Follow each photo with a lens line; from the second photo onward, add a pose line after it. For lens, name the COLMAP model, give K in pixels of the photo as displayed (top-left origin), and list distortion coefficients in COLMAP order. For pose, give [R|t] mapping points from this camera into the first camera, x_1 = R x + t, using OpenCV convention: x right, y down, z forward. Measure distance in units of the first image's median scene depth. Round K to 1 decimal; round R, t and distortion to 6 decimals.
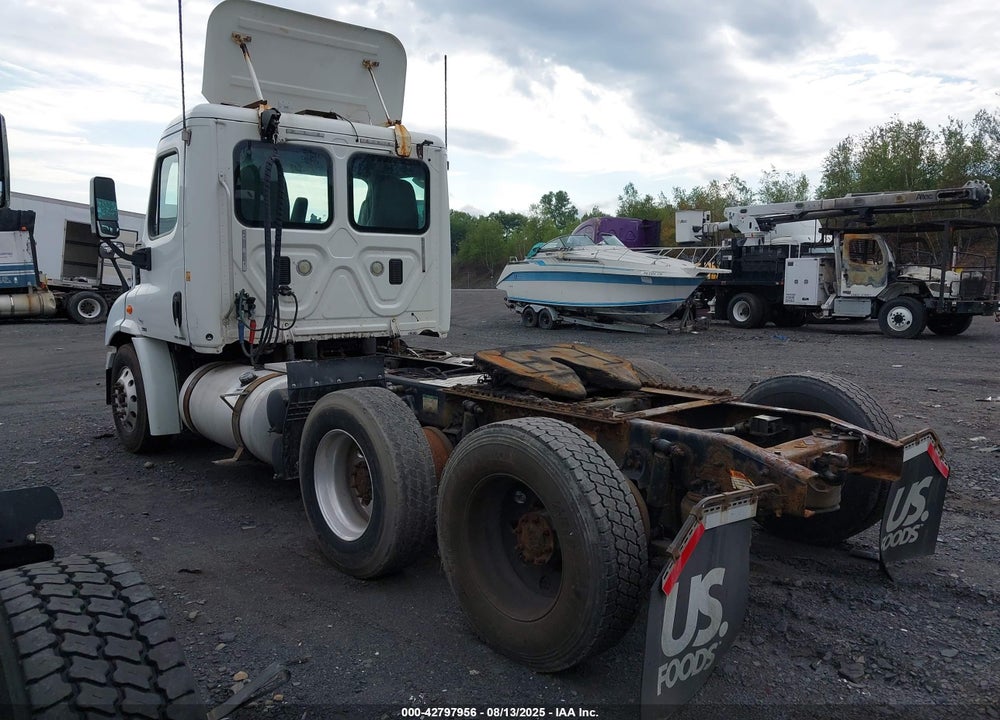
lens RADIAL K [[789.7, 0, 522.3], [0, 789.7, 376.1], [0, 0, 1]] dist [0.023770, -0.064709]
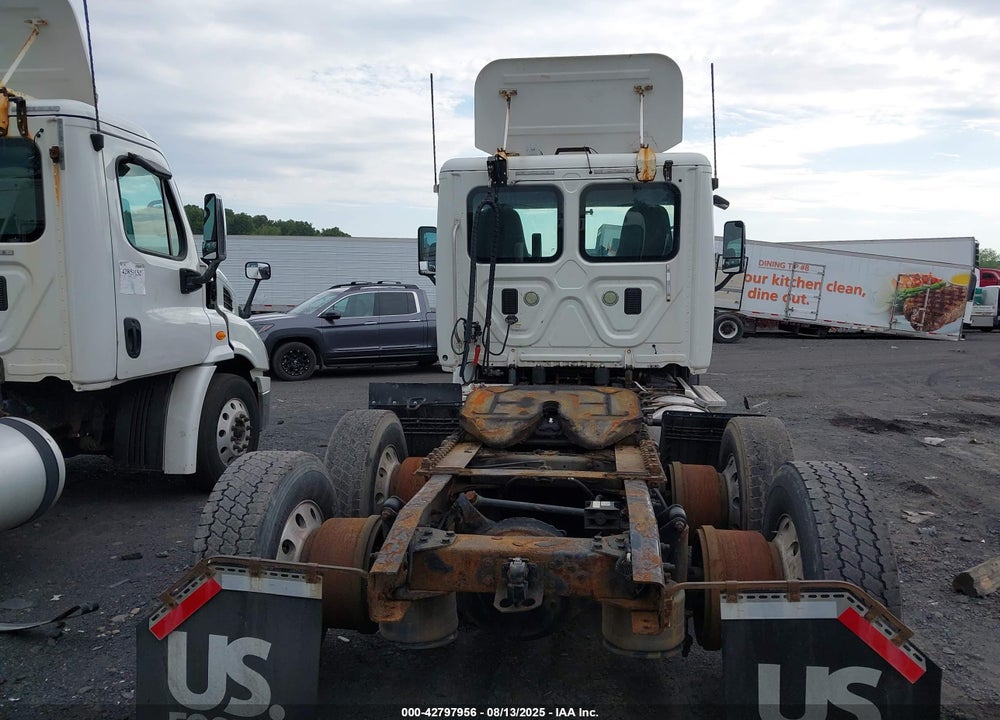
lens RADIAL K [[789.7, 0, 505.2], [0, 789.7, 379.6], [0, 0, 1]] dist [0.023770, -0.064709]
pose [[0.671584, 0.072259, -0.737397, 0.476456], [-0.089500, 0.995857, 0.016073, -0.040993], [0.735503, 0.055203, 0.675269, 0.255131]]
